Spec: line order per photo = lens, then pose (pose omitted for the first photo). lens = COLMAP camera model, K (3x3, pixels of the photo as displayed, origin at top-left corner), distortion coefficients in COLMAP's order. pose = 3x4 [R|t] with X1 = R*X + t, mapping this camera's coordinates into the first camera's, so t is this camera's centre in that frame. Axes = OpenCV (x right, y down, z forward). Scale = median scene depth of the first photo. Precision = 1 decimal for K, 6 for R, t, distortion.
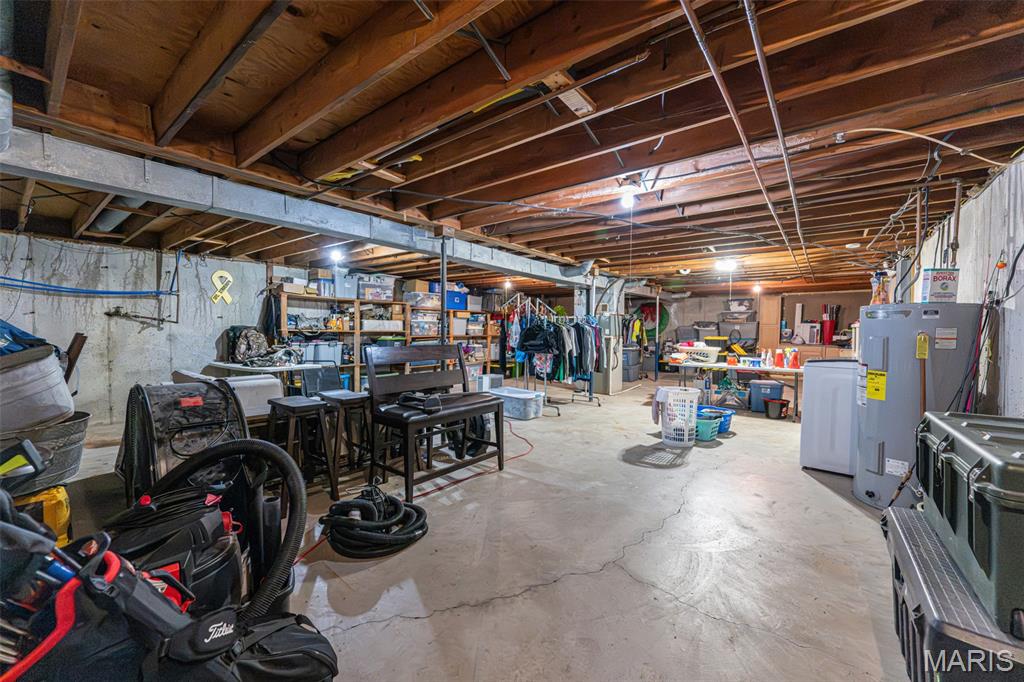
lens RADIAL K [[400.5, 0, 508.7], [0, 400.5, 345.3], [0, 0, 1]] dist [0.000787, -0.000677]
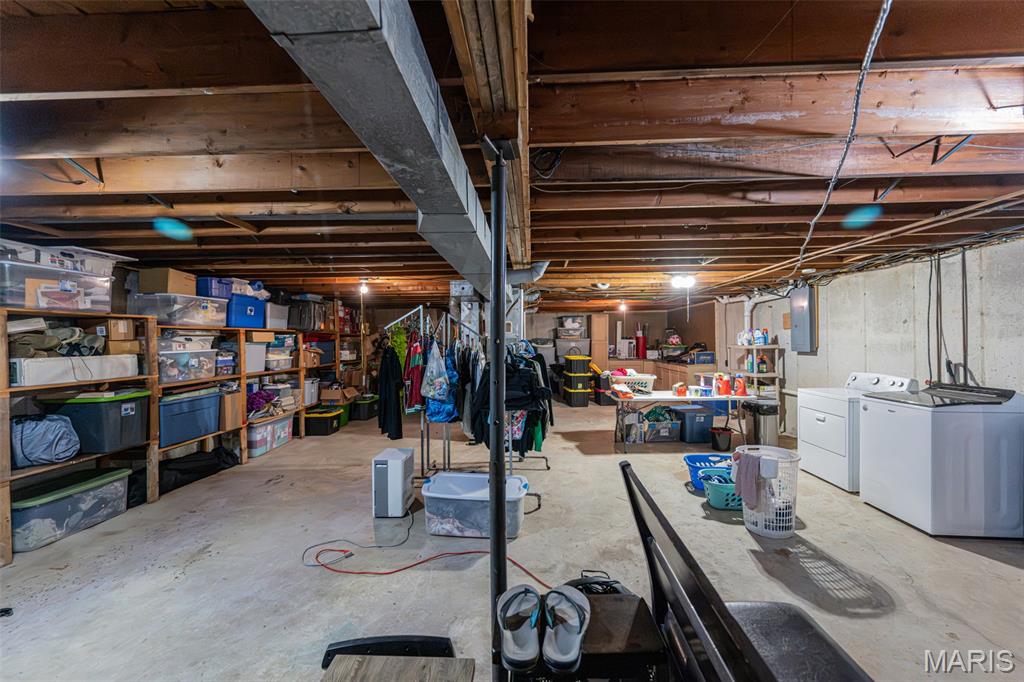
lens RADIAL K [[400.5, 0, 508.7], [0, 400.5, 345.3], [0, 0, 1]] dist [0.000787, -0.000677]
pose [[0.807751, -0.027252, 0.588894, -0.177942], [0.042154, 0.999044, -0.011588, -0.045071], [-0.588015, 0.034184, 0.808127, 0.347440]]
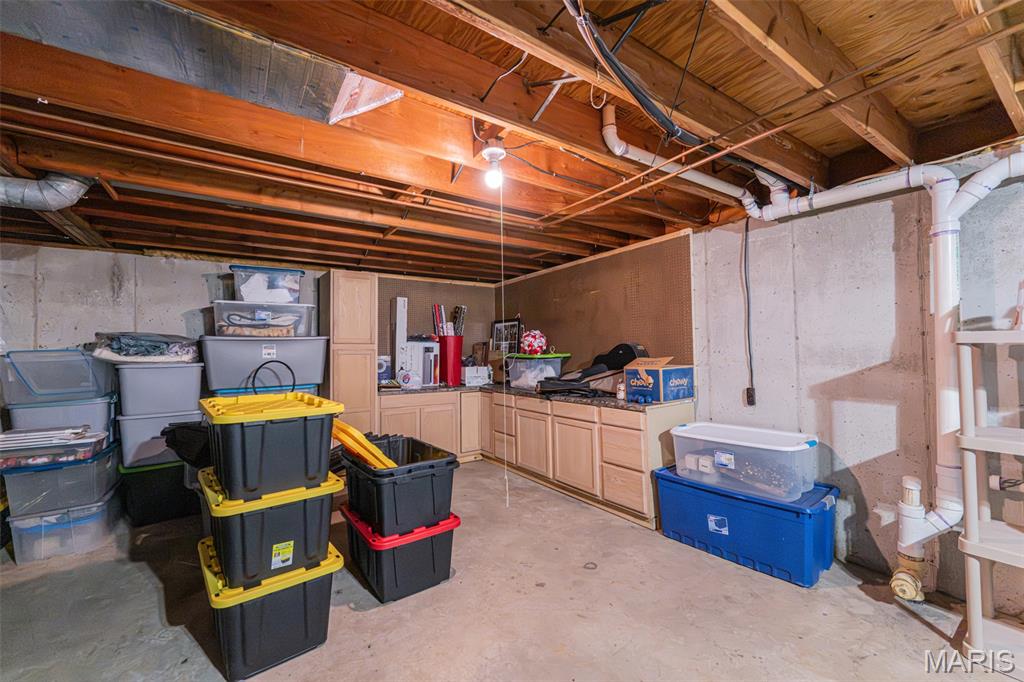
lens RADIAL K [[406.4, 0, 516.3], [0, 406.4, 343.8], [0, 0, 1]] dist [-0.000687, -0.000363]
pose [[0.276874, 0.008418, 0.960869, 0.374661], [0.056949, 0.998060, -0.025153, -0.039060], [-0.959217, 0.061685, 0.275857, 0.866958]]
